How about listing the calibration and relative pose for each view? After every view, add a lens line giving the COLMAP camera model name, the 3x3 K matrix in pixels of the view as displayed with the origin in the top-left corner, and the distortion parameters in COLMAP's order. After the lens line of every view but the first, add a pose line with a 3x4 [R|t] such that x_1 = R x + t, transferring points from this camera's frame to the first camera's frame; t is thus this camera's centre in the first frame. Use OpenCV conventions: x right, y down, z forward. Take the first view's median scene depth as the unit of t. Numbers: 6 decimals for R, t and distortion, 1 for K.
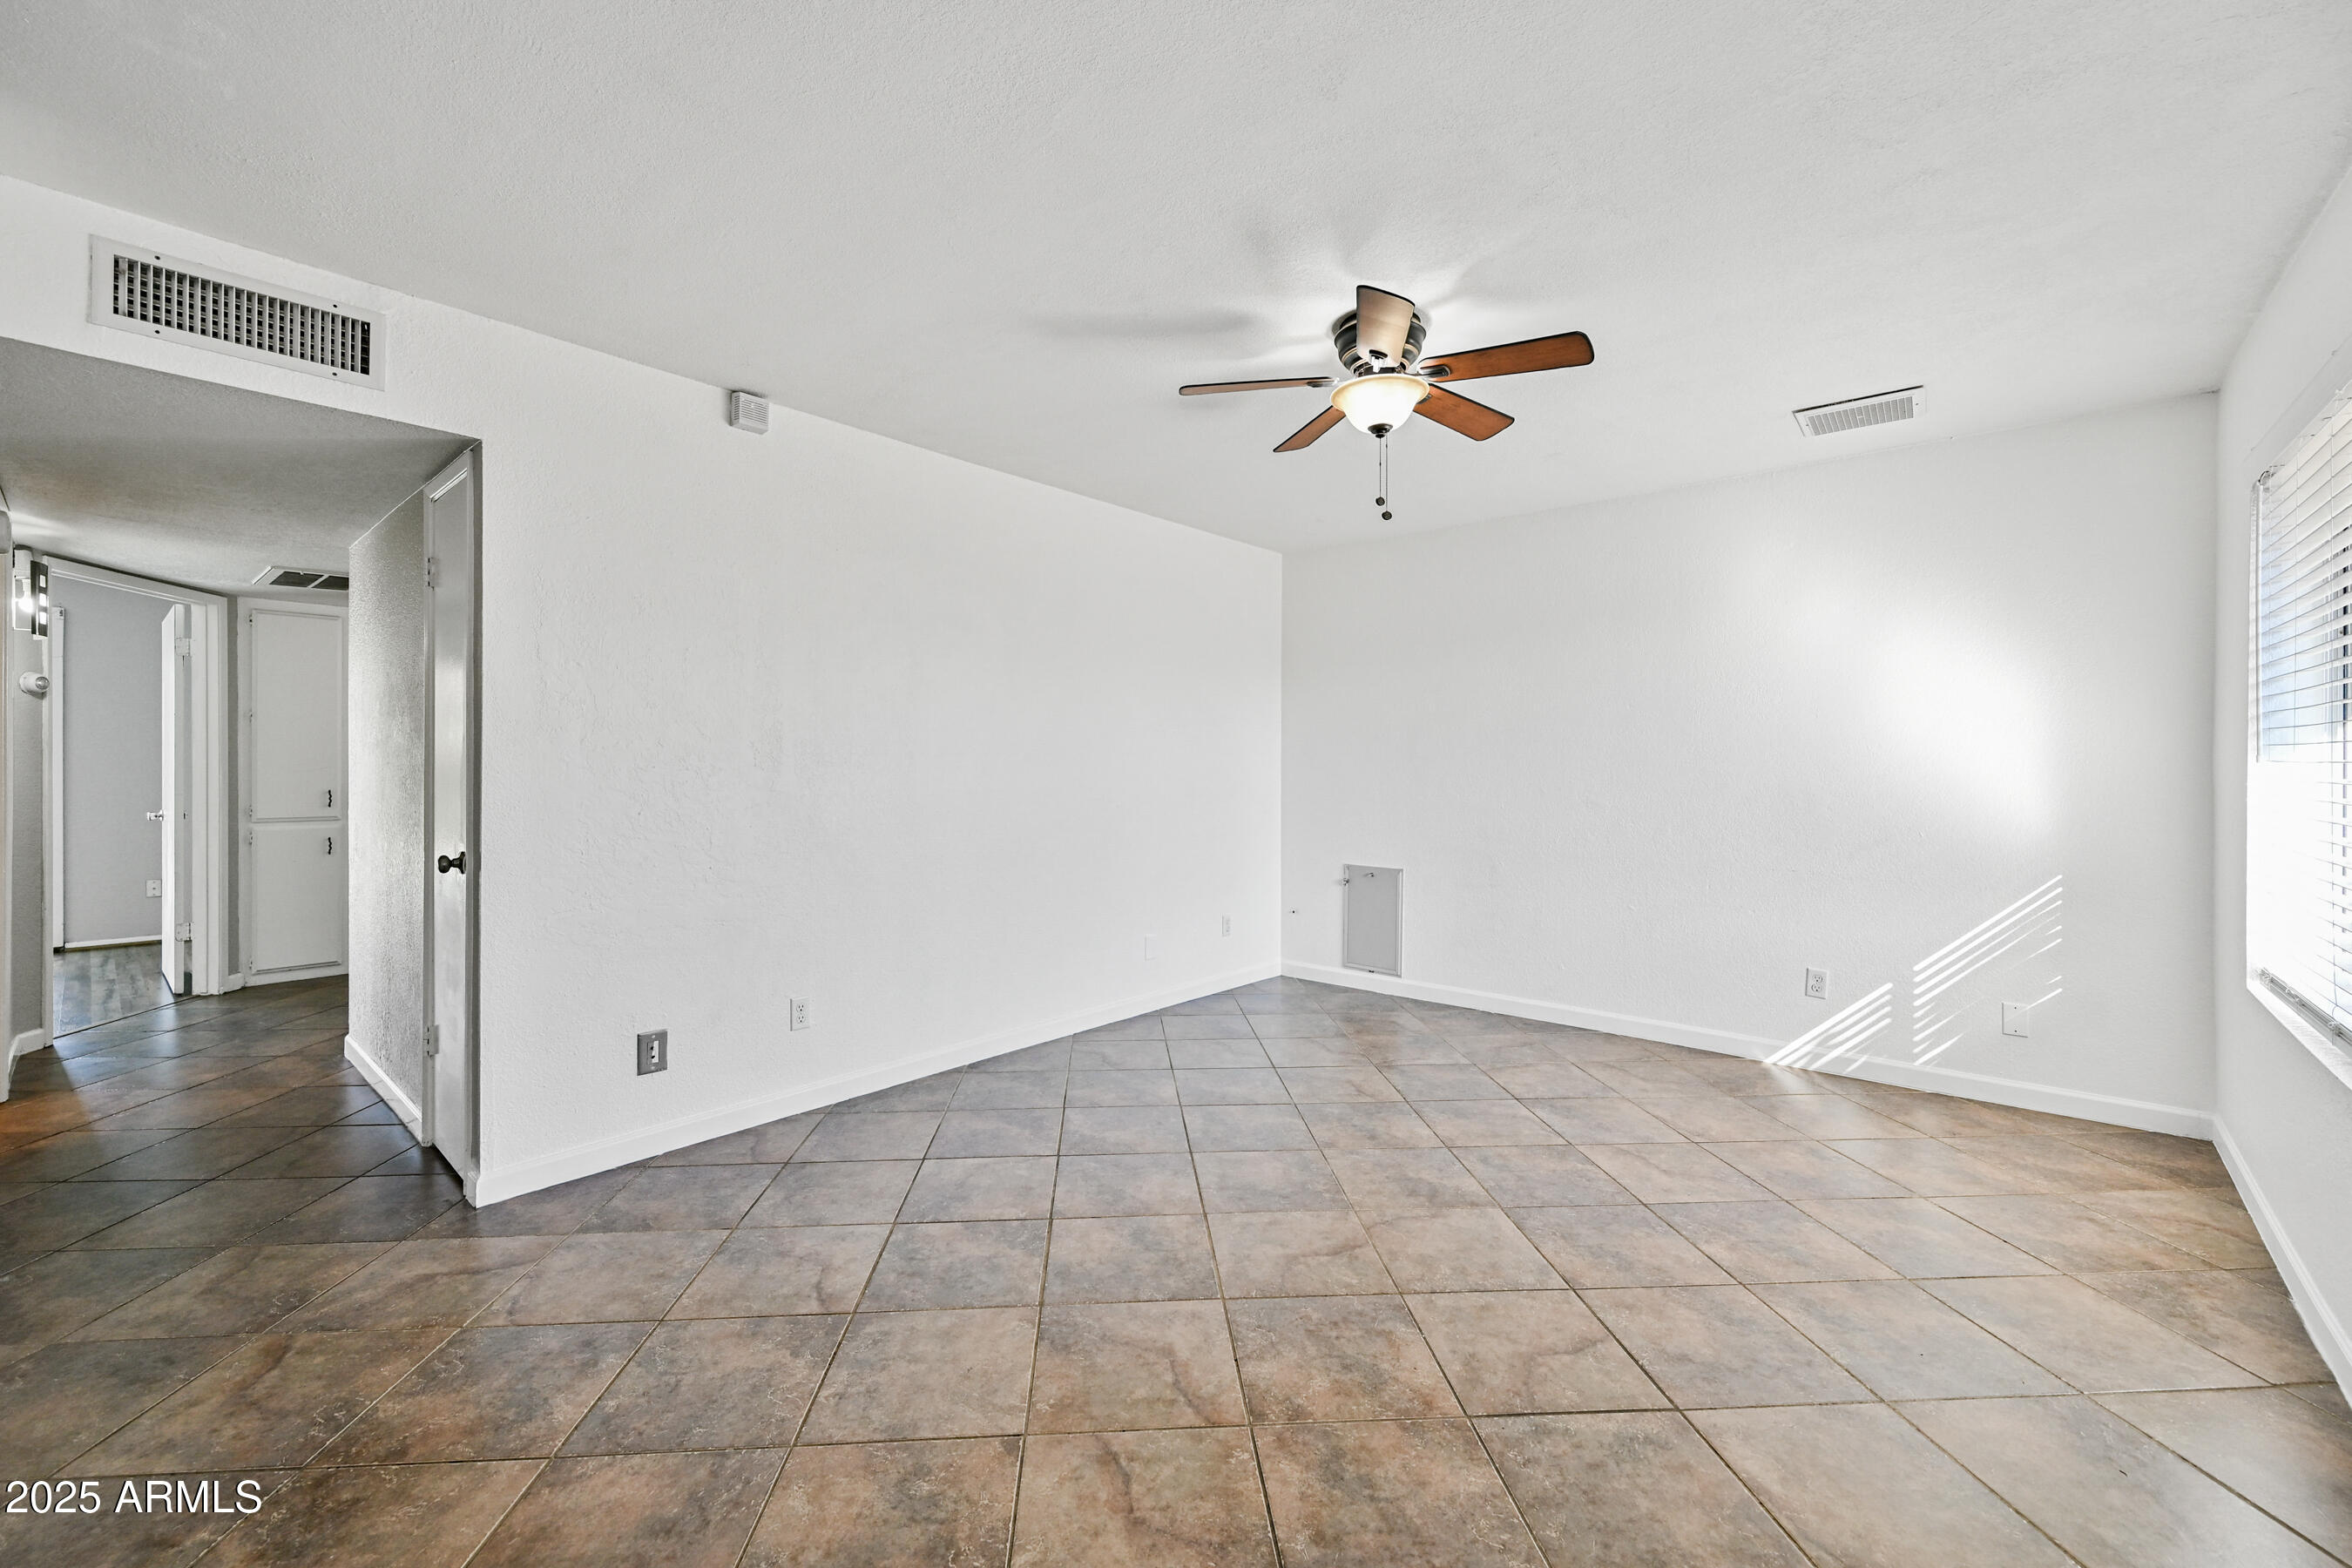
lens RADIAL K [[961.8, 0, 1166.6], [0, 961.8, 767.0], [0, 0, 1]] dist [0.002249, -0.001540]
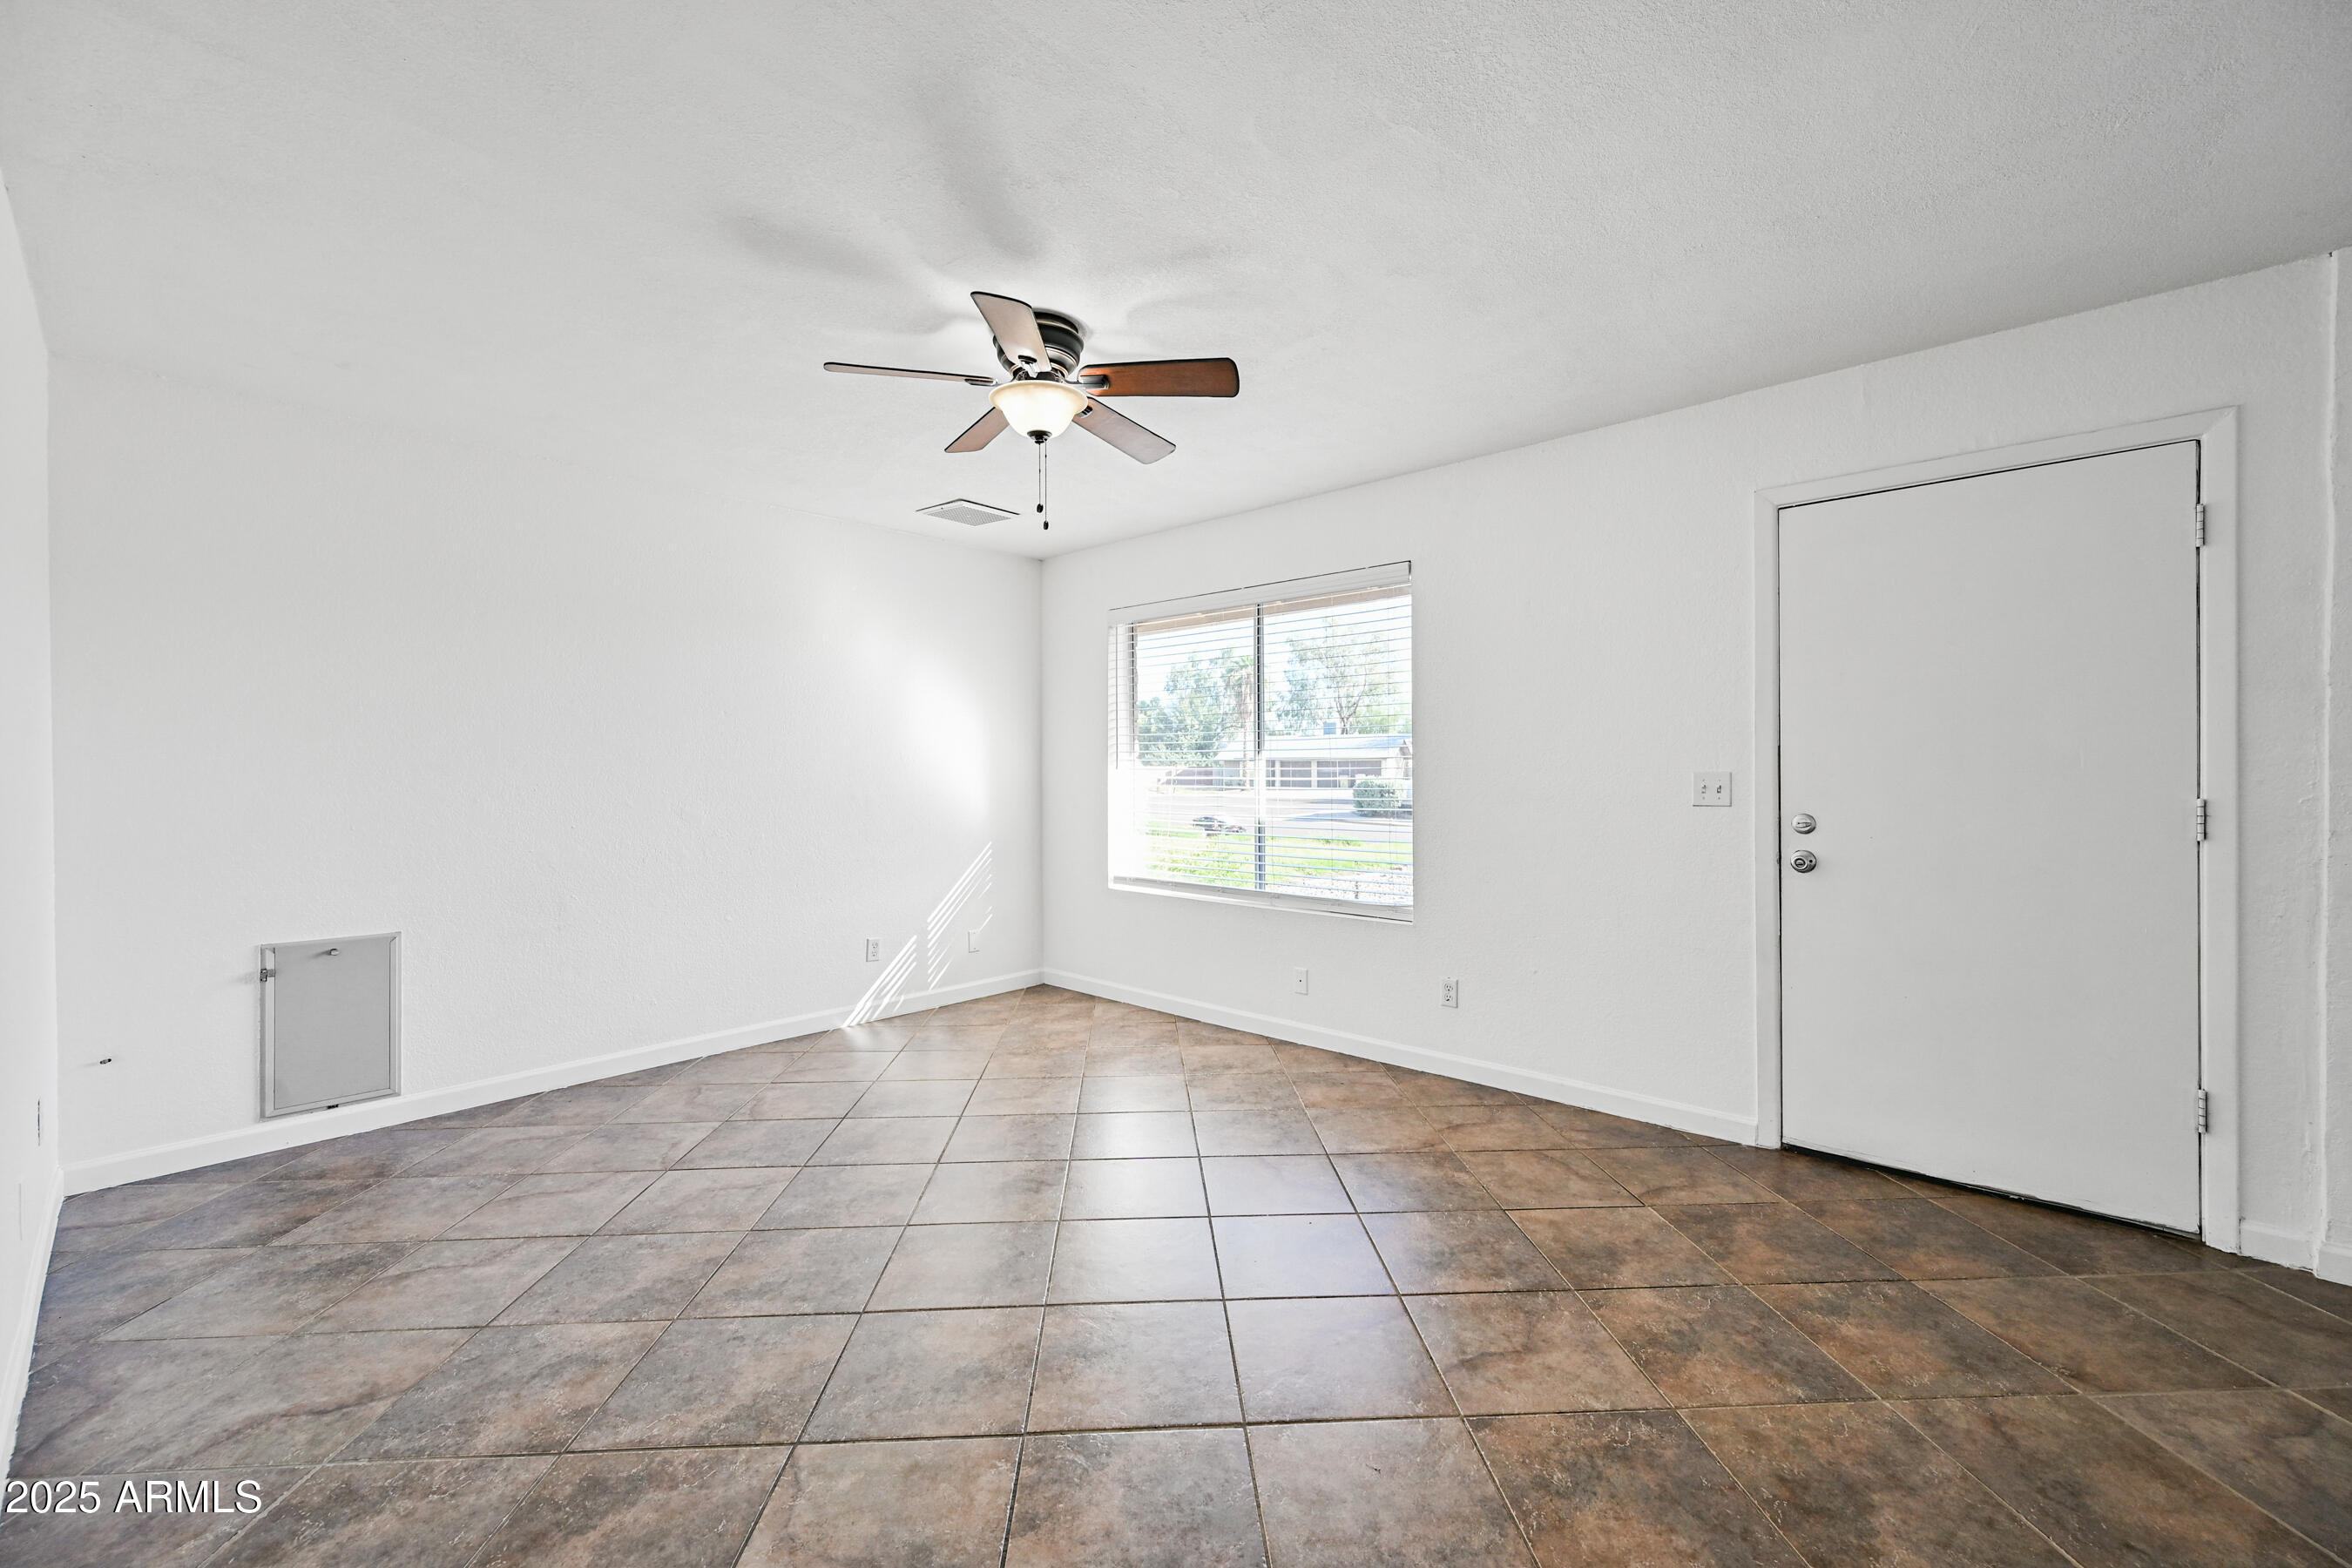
lens RADIAL K [[961.8, 0, 1171.2], [0, 961.8, 776.0], [0, 0, 1]] dist [0.002249, -0.001540]
pose [[-0.007251, -0.006358, 0.999953, -0.597646], [0.005523, 0.999964, 0.006398, -0.004056], [-0.999958, 0.005570, -0.007215, 0.666219]]
